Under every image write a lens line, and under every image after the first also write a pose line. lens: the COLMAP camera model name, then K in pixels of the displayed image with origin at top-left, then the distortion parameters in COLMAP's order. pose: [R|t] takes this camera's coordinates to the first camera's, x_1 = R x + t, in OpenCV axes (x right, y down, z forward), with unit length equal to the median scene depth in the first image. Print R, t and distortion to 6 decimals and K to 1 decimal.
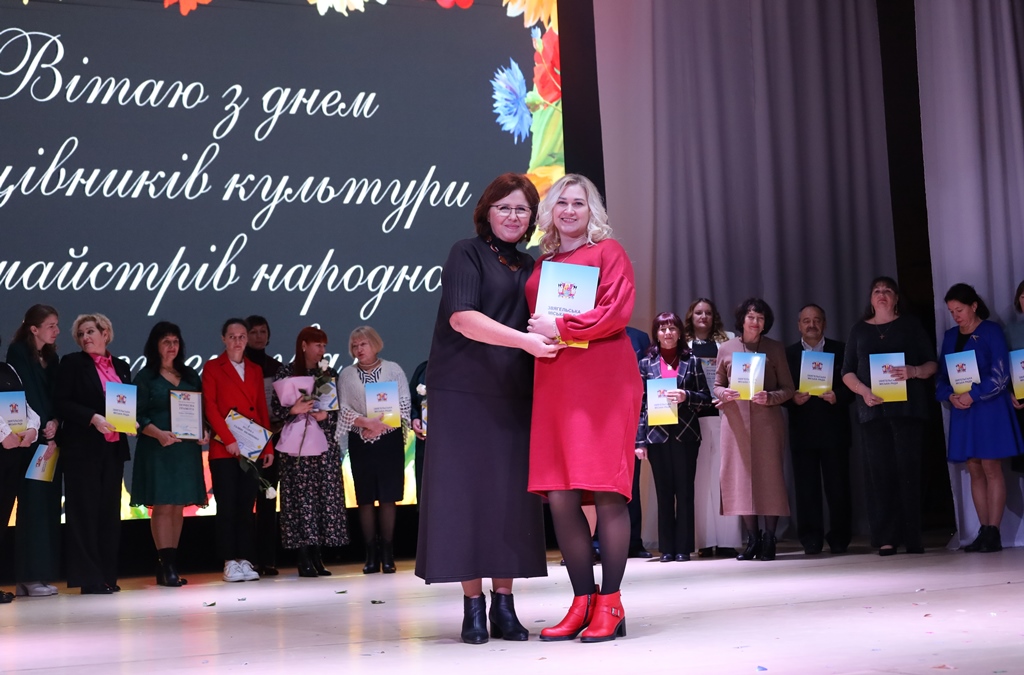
lens RADIAL K [[1638.0, 0, 503.1], [0, 1638.0, 308.8], [0, 0, 1]] dist [0.019470, 0.000000]
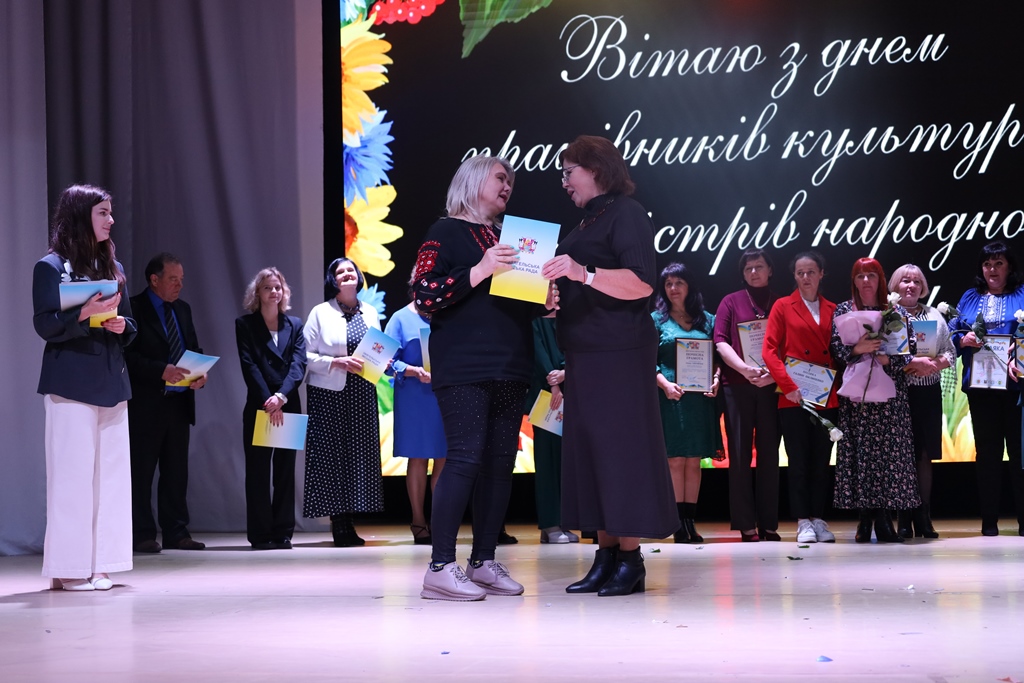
lens RADIAL K [[1526.1, 0, 513.9], [0, 1526.1, 349.3], [0, 0, 1]] dist [0.006141, 0.000000]
pose [[0.849077, -0.010228, -0.528169, 0.186141], [0.039596, 0.998232, 0.044324, 0.003385], [0.526782, -0.058548, 0.847981, 0.100650]]
